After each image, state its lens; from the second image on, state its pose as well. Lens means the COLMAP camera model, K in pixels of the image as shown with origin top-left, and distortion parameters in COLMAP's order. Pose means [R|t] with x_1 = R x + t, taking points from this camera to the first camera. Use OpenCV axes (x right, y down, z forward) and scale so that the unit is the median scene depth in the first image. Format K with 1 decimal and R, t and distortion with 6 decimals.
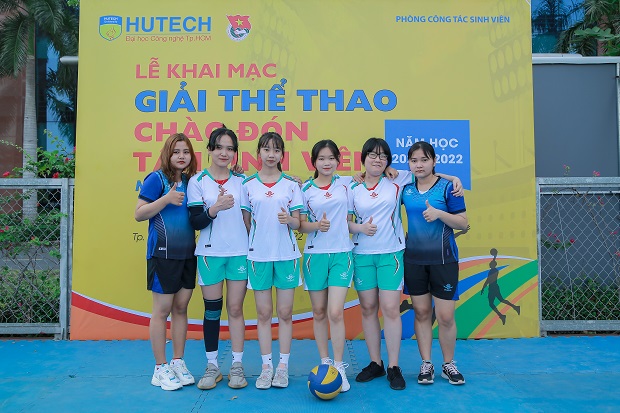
lens RADIAL K [[619.2, 0, 312.5], [0, 619.2, 189.2], [0, 0, 1]] dist [-0.062243, 0.036462]
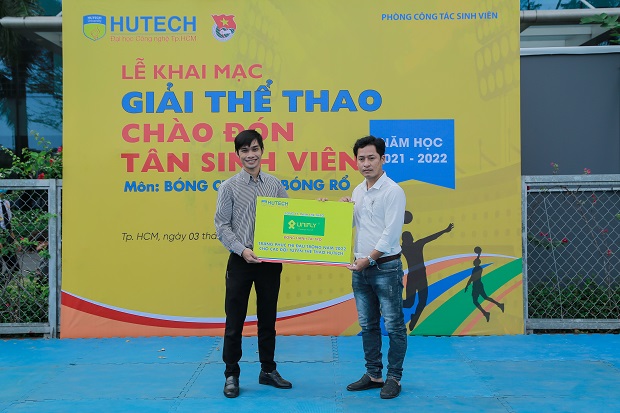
lens RADIAL K [[866.5, 0, 313.7], [0, 866.5, 205.7], [0, 0, 1]] dist [0.089290, -0.028629]
pose [[0.999816, -0.005027, -0.018498, 0.051075], [0.005655, 0.999403, 0.034070, -0.020661], [0.018316, -0.034168, 0.999248, -0.423688]]
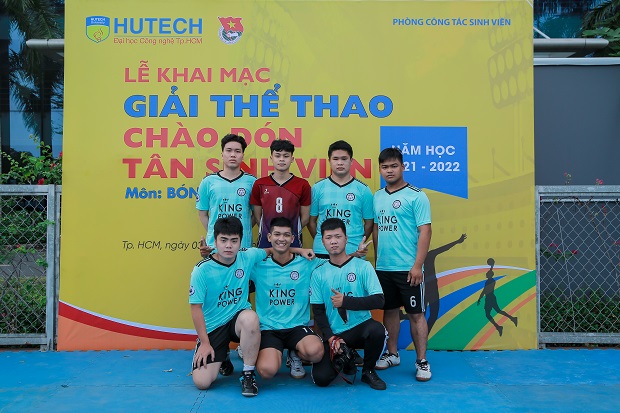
lens RADIAL K [[708.0, 0, 310.7], [0, 708.0, 197.2], [0, 0, 1]] dist [0.001242, 0.025071]
pose [[0.999986, 0.003924, 0.003612, 0.003054], [-0.003994, 0.999800, 0.019575, -0.021591], [-0.003534, -0.019589, 0.999802, -0.123105]]
